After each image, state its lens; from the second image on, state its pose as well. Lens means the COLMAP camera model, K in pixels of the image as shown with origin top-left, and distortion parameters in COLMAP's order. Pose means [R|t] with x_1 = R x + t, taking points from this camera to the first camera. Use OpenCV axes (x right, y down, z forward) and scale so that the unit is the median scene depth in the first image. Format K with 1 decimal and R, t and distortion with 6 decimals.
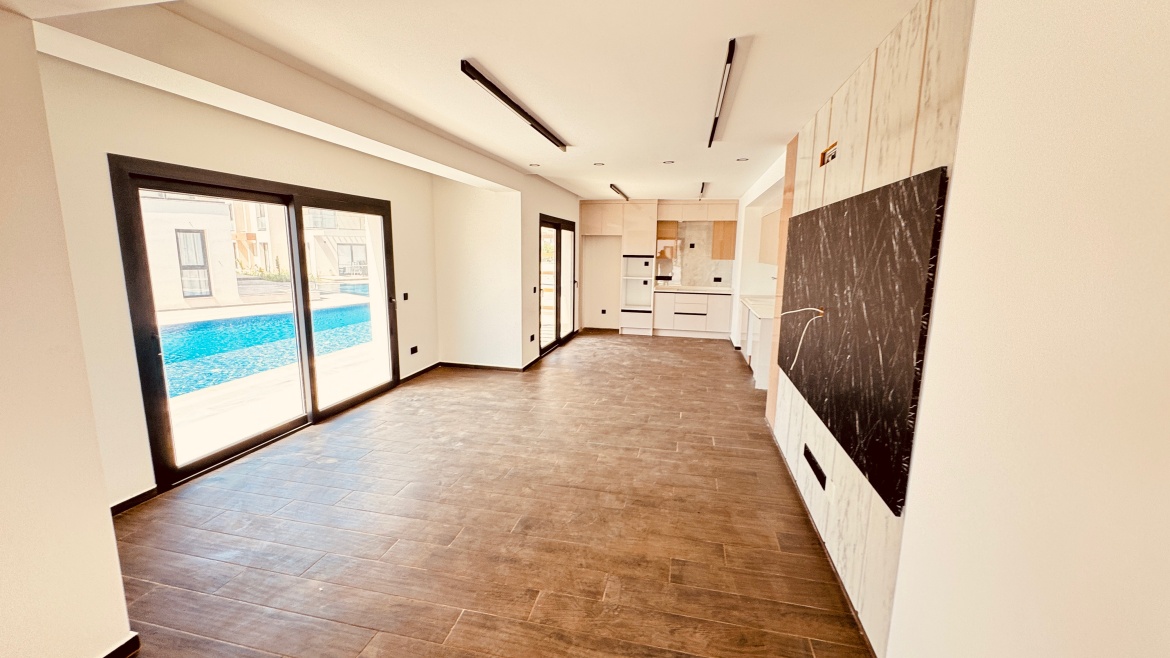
lens RADIAL K [[468.8, 0, 583.7], [0, 468.8, 323.3], [0, 0, 1]] dist [-0.002245, -0.000197]
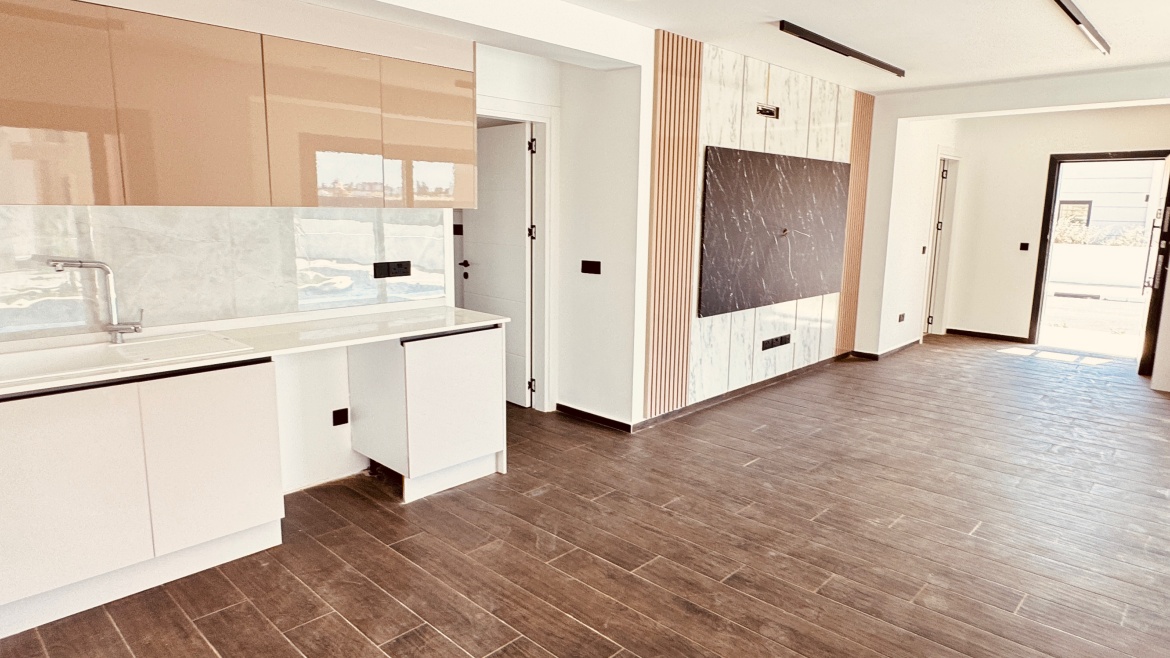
lens RADIAL K [[690.8, 0, 581.8], [0, 690.8, 318.1], [0, 0, 1]] dist [-0.003354, -0.000937]
pose [[-0.854419, -0.108026, 0.508231, -0.026416], [0.055741, 0.953446, 0.296368, -0.202624], [-0.516586, 0.281552, -0.808621, 1.451372]]
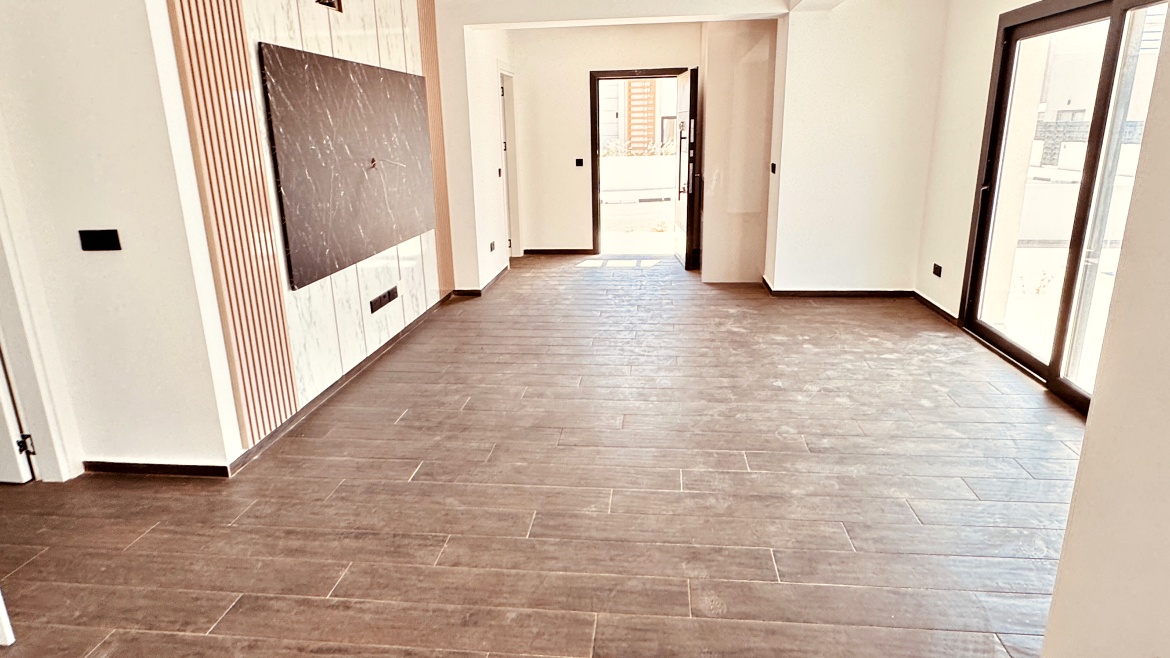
lens RADIAL K [[689.0, 0, 579.9], [0, 689.0, 327.4], [0, 0, 1]] dist [-0.000602, 0.001634]
pose [[-0.994025, 0.037301, -0.102577, 0.092720], [-0.009279, 0.907512, 0.419924, -0.173450], [0.108753, 0.418367, -0.901744, 1.284215]]
